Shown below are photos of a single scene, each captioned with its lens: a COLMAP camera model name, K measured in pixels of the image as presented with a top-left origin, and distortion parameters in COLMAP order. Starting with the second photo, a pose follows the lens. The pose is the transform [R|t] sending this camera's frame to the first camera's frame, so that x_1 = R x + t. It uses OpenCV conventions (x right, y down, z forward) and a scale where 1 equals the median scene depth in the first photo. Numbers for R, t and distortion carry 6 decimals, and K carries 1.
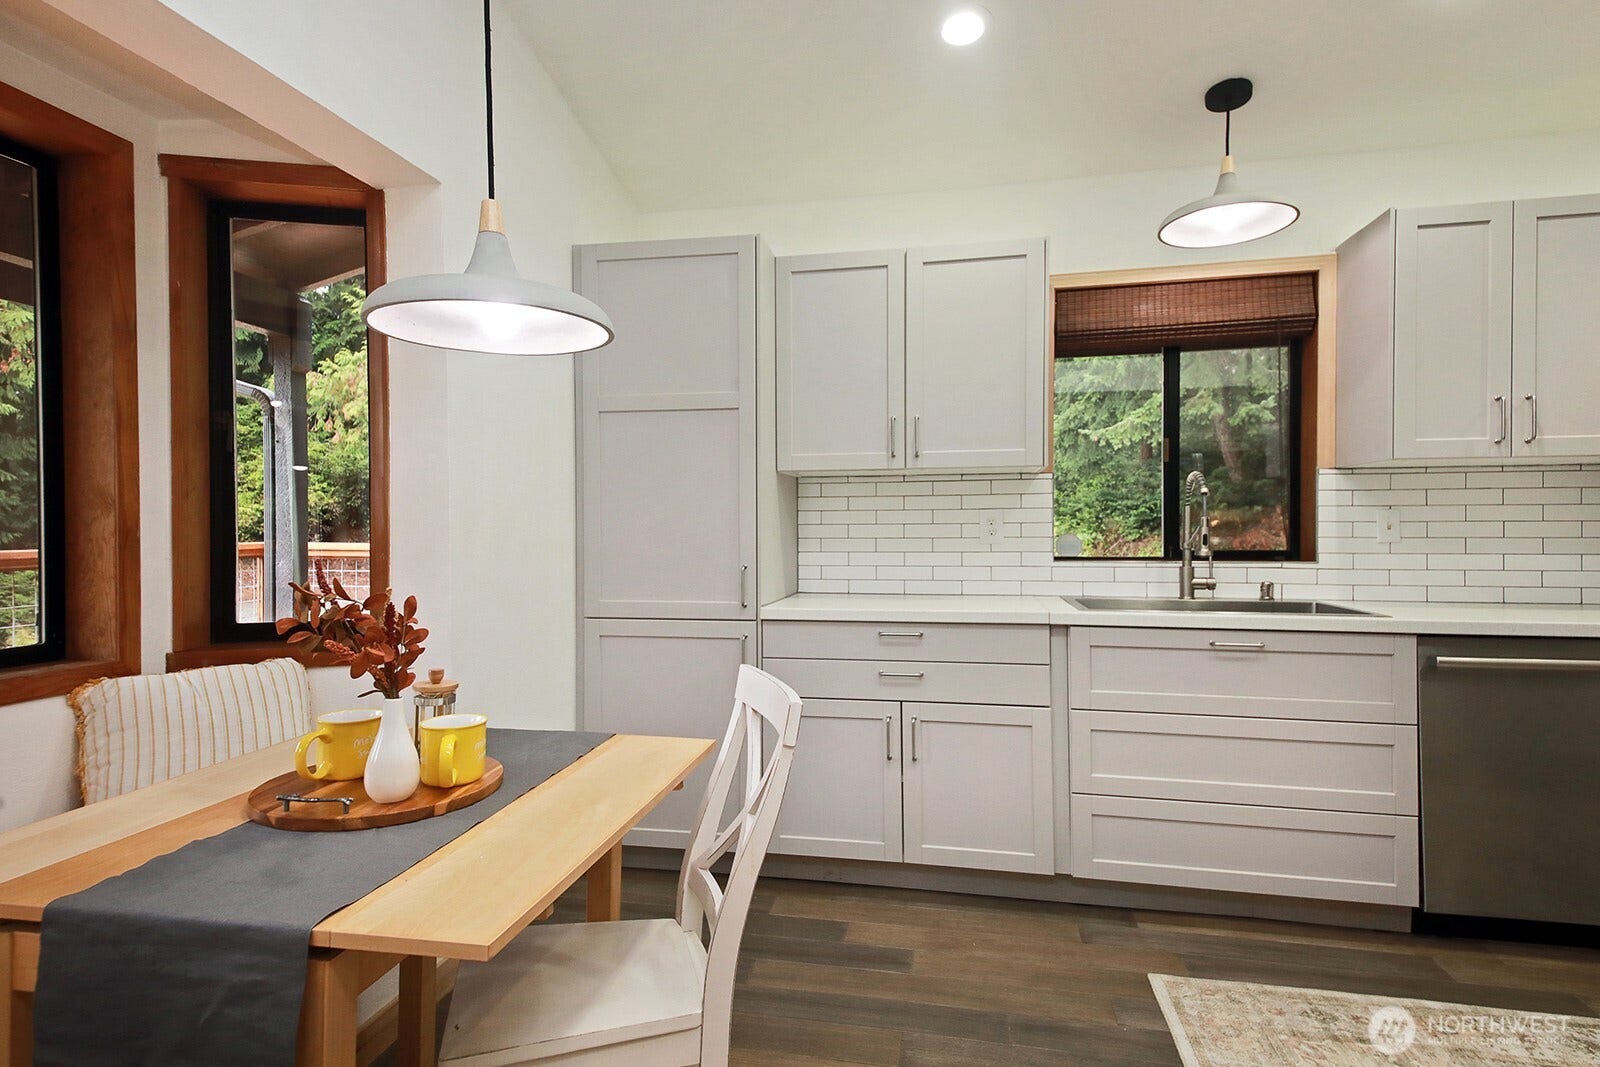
lens RADIAL K [[854.9, 0, 801.4], [0, 854.9, 549.3], [0, 0, 1]] dist [0.000751, -0.029601]
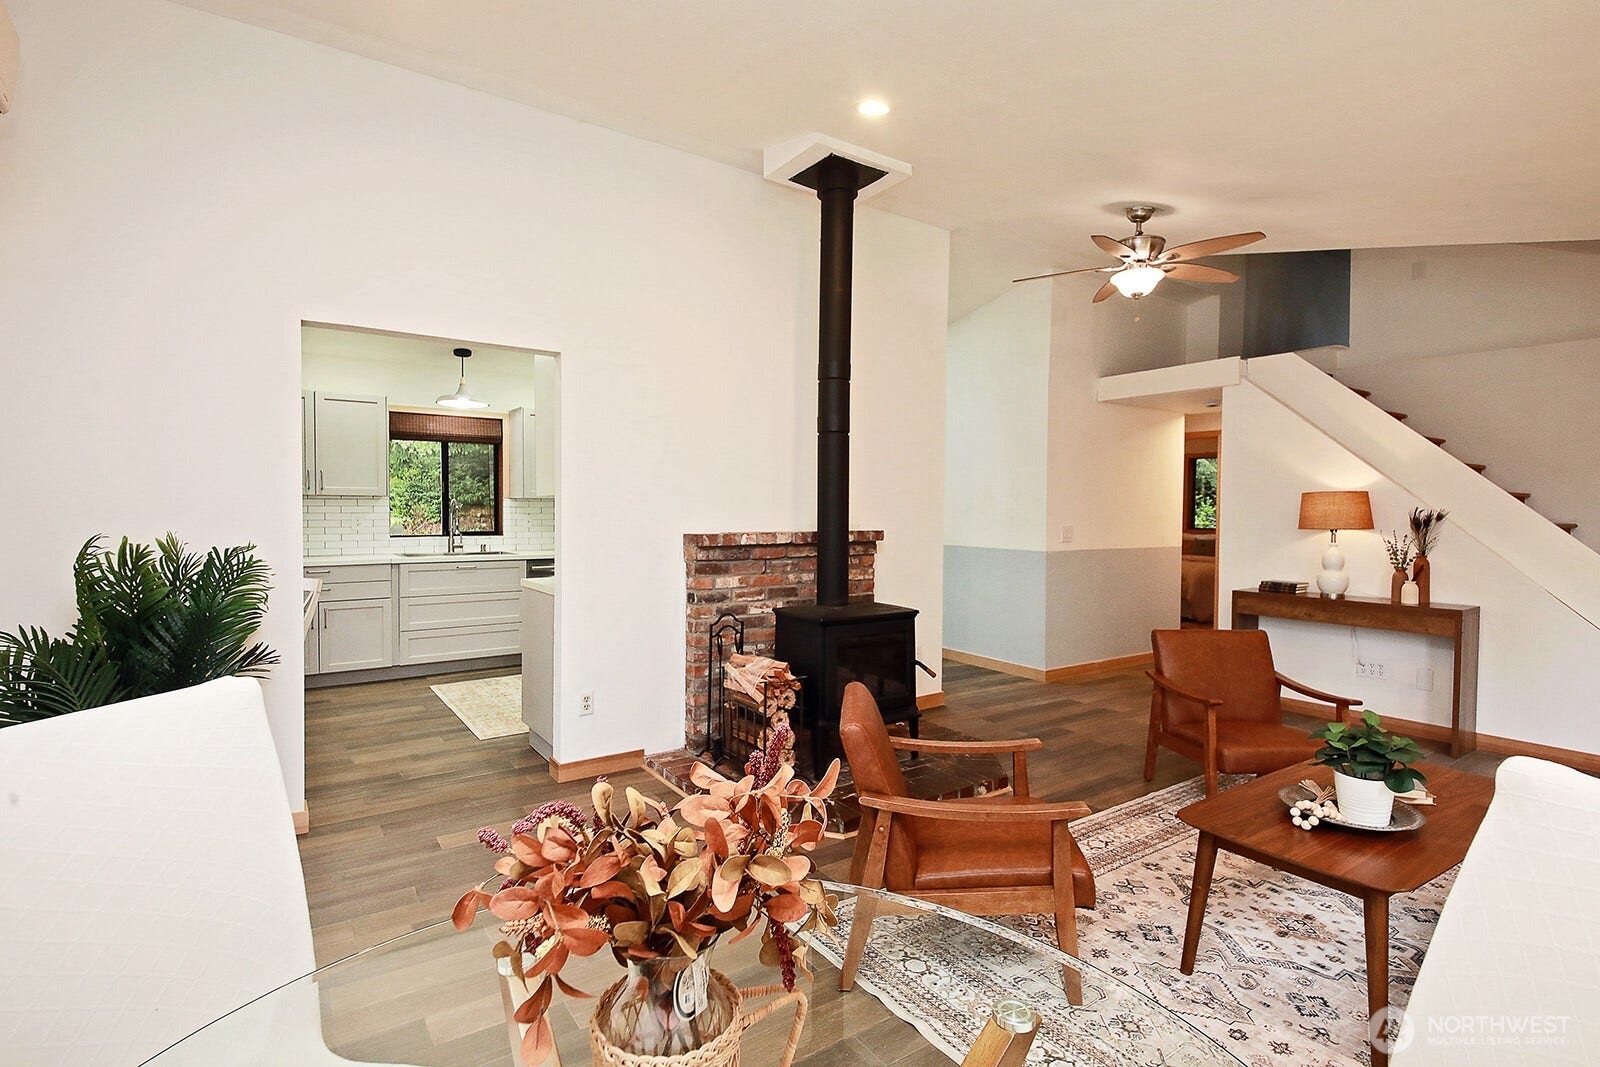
lens RADIAL K [[788.4, 0, 797.4], [0, 788.4, 525.1], [0, 0, 1]] dist [0.000159, 0.000126]
pose [[0.700338, -0.013090, 0.713691, -0.444275], [0.014397, 0.999887, 0.004212, -0.013007], [-0.713666, 0.007325, 0.700448, -1.245056]]
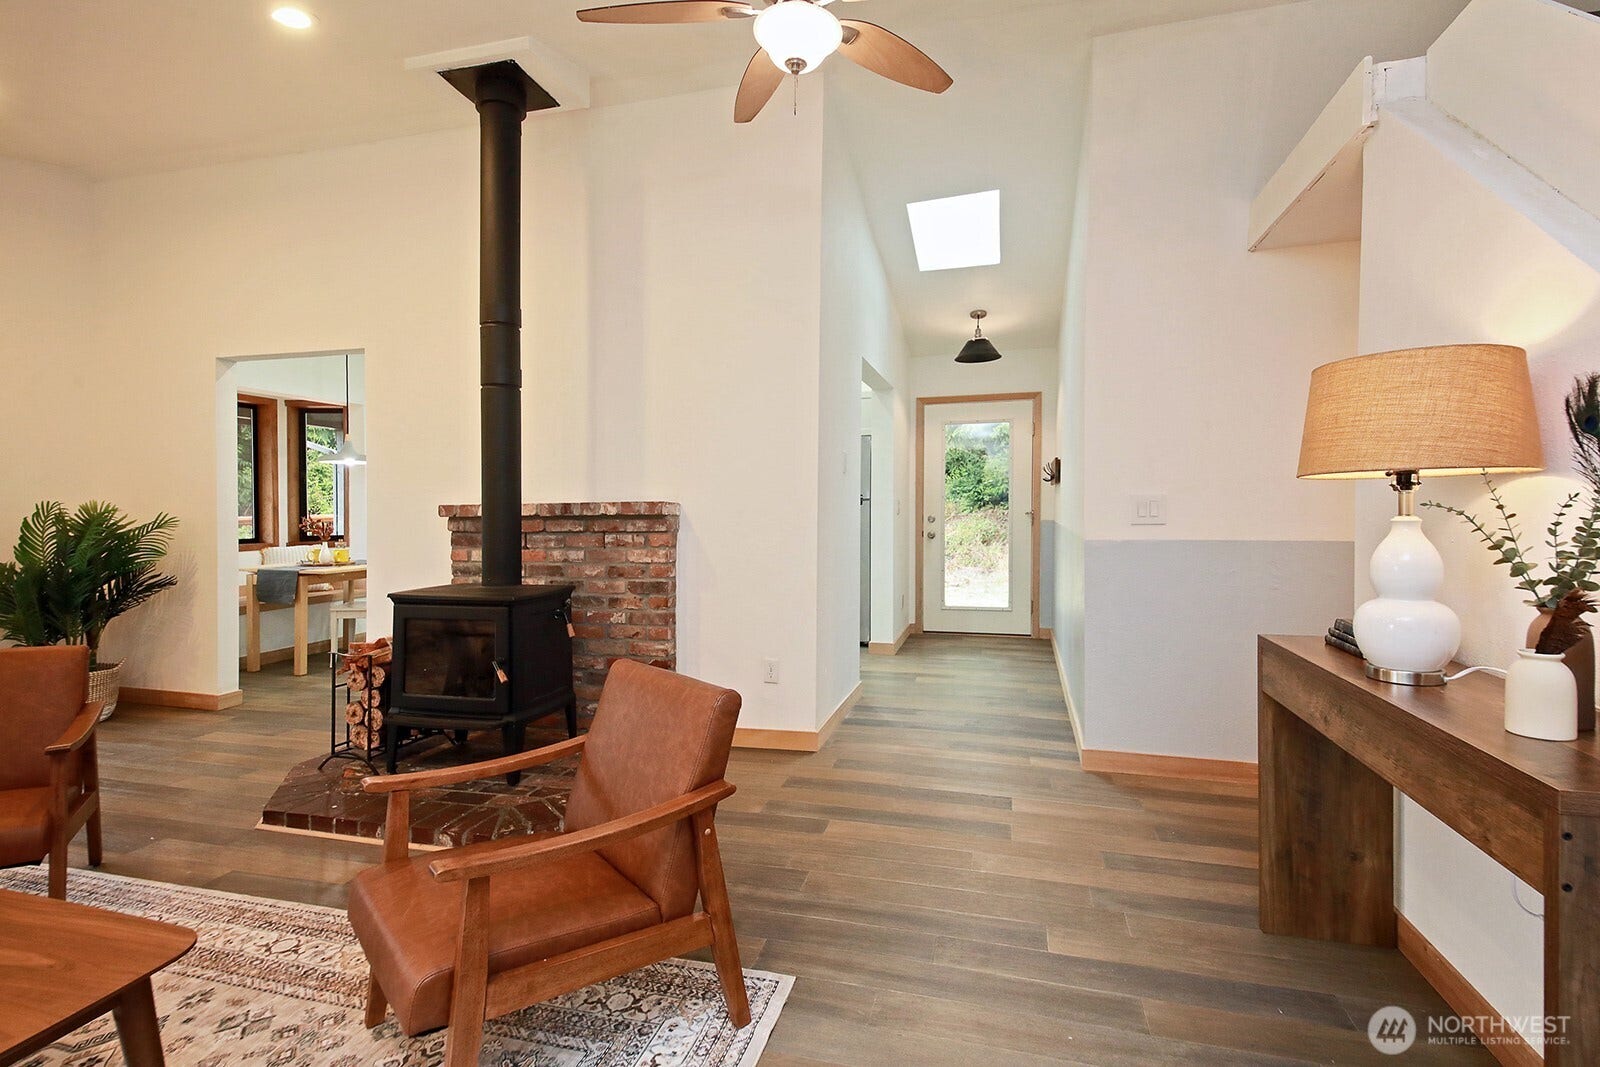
lens RADIAL K [[788.4, 0, 797.4], [0, 788.4, 525.1], [0, 0, 1]] dist [0.000159, 0.000126]
pose [[0.997096, 0.003054, -0.076100, 1.122941], [-0.004297, 0.999860, -0.016172, 0.062333], [0.076040, 0.016452, 0.996969, -1.462045]]
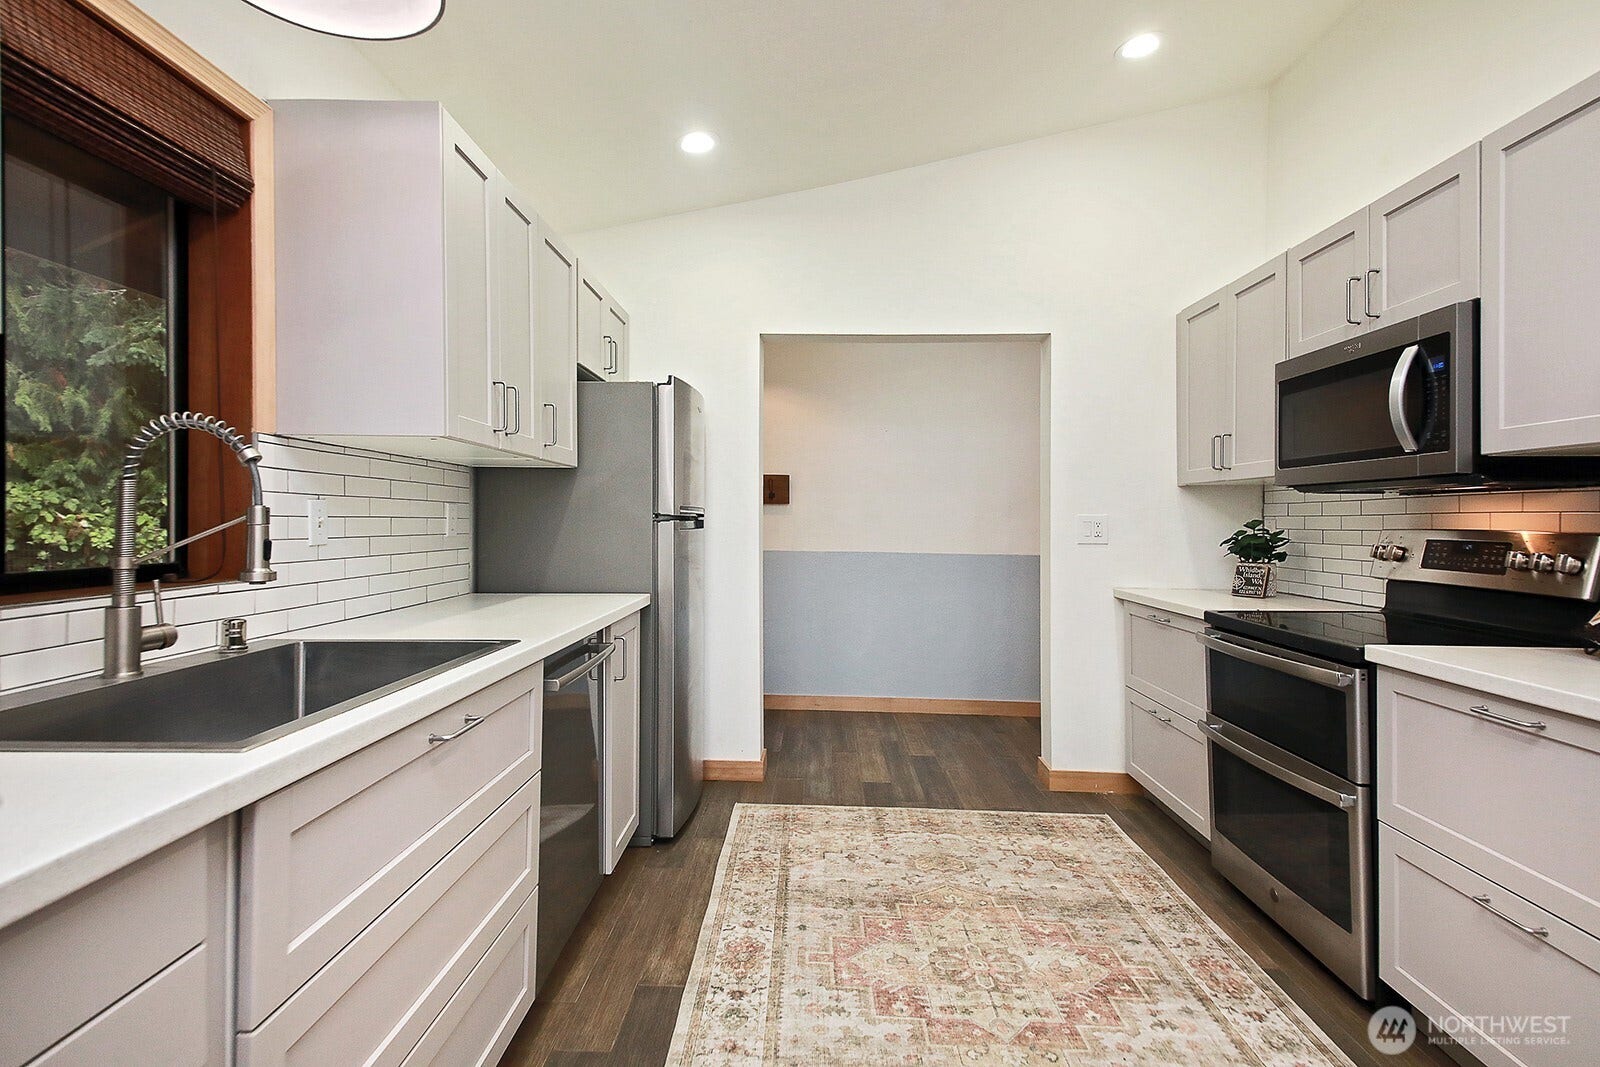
lens RADIAL K [[788.4, 0, 797.4], [0, 788.4, 525.1], [0, 0, 1]] dist [0.000159, 0.000126]
pose [[-0.176160, 0.002868, 0.984357, -0.041479], [0.025925, 0.999662, 0.001727, -0.015287], [-0.984020, 0.025824, -0.176174, 0.712886]]
